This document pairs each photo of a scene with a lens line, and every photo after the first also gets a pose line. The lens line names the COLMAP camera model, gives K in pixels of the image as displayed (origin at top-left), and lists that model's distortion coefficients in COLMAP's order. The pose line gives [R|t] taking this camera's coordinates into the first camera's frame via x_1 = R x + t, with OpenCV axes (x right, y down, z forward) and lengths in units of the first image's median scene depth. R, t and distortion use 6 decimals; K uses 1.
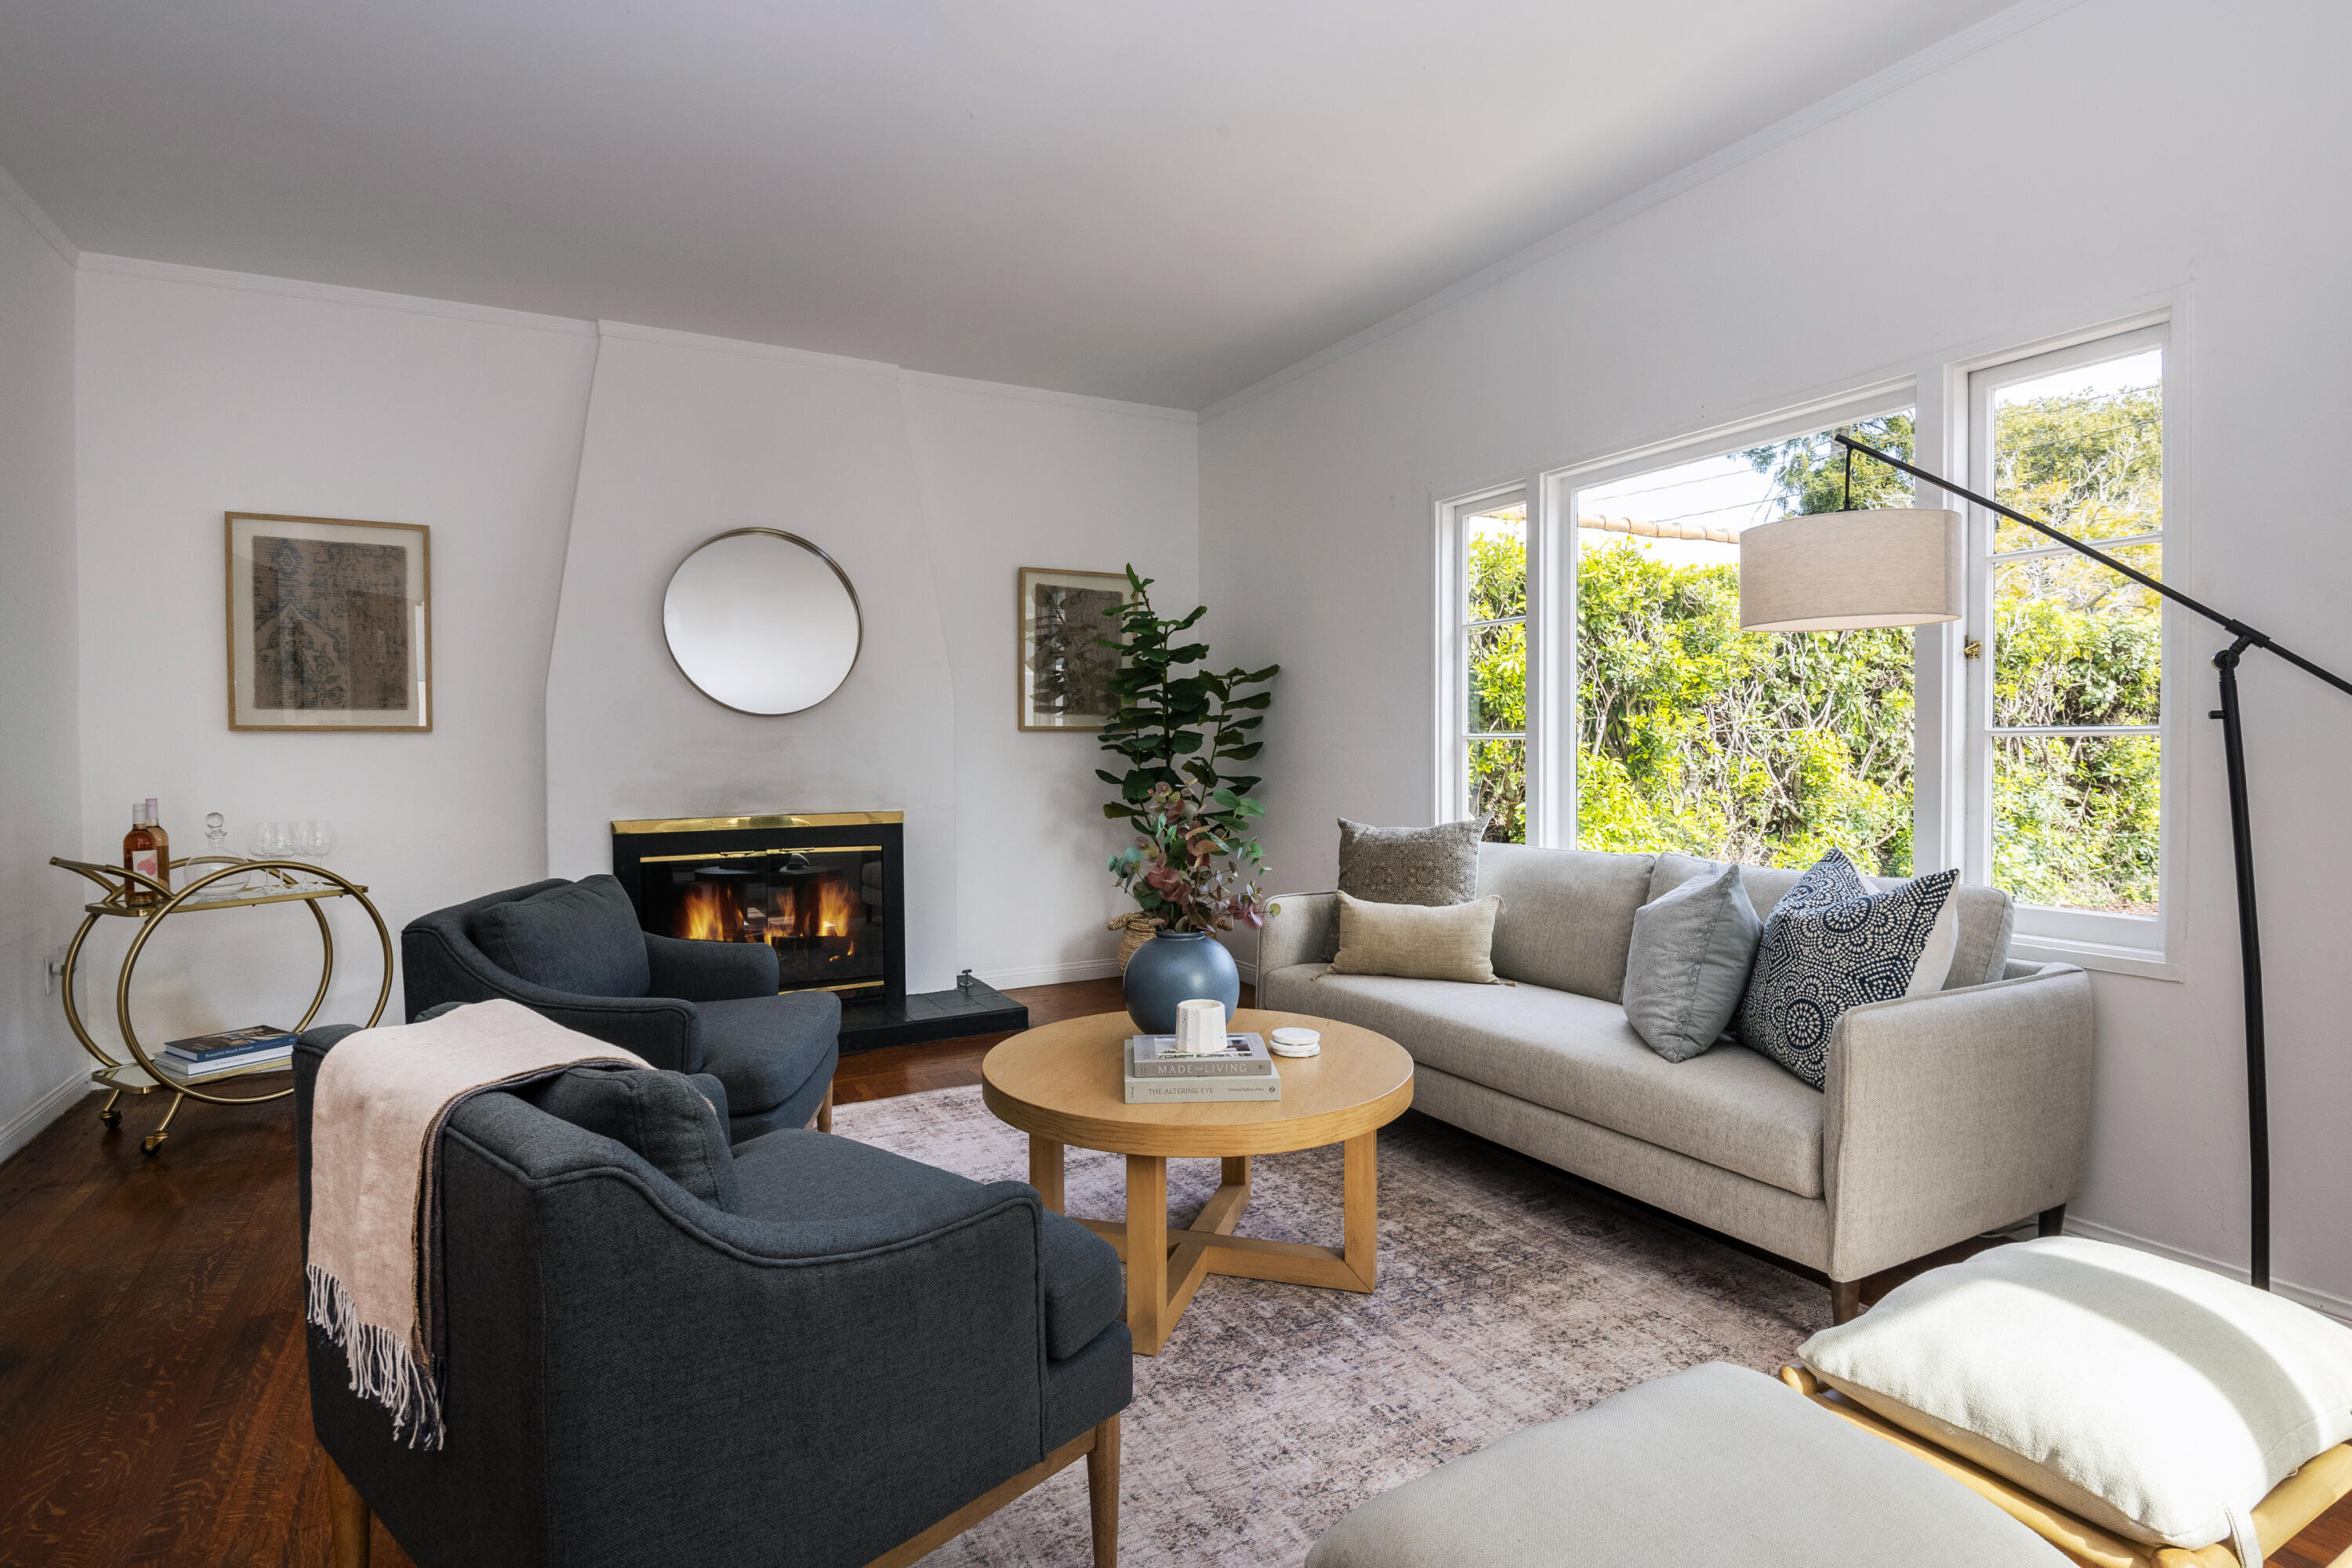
lens RADIAL K [[1175.0, 0, 1163.5], [0, 1175.0, 773.0], [0, 0, 1]] dist [-0.003115, -0.001103]
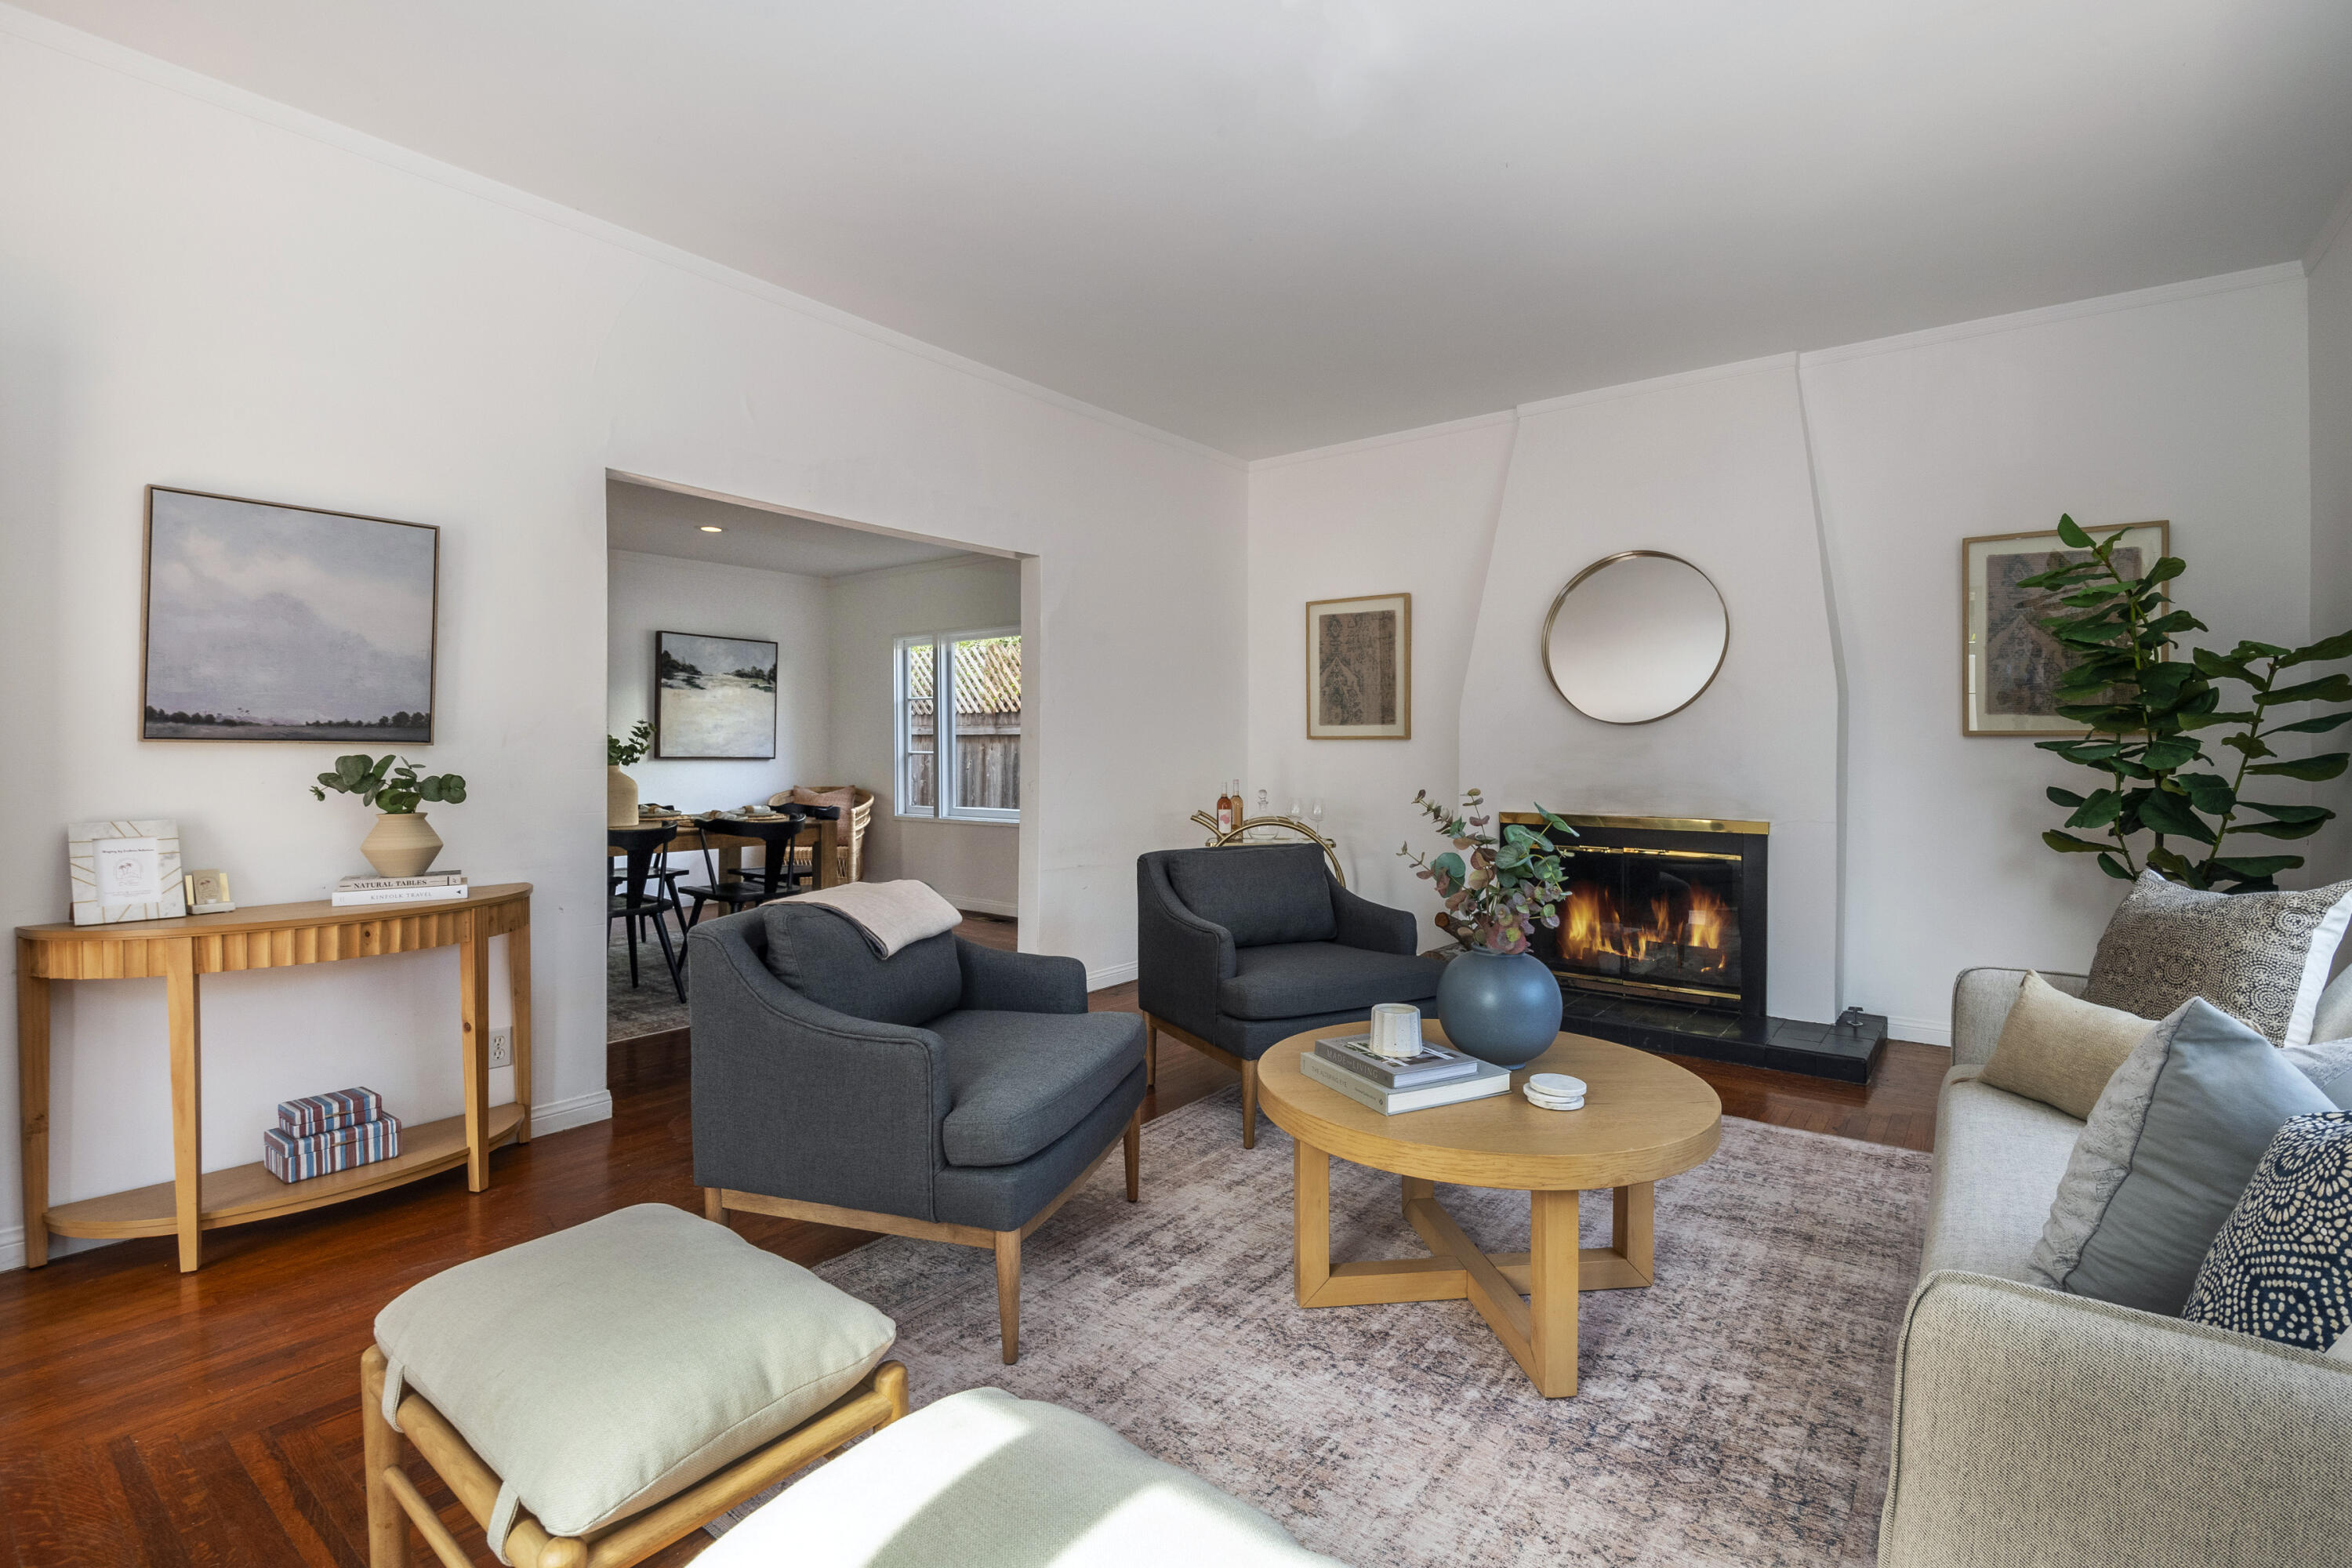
lens RADIAL K [[1080.8, 0, 1179.3], [0, 1080.8, 746.3], [0, 0, 1]] dist [0.000421, -0.000857]
pose [[0.408992, 0.003815, -0.912530, 0.442231], [-0.026446, 0.999621, -0.007674, -0.010845], [0.912155, 0.027272, 0.408938, 0.236151]]
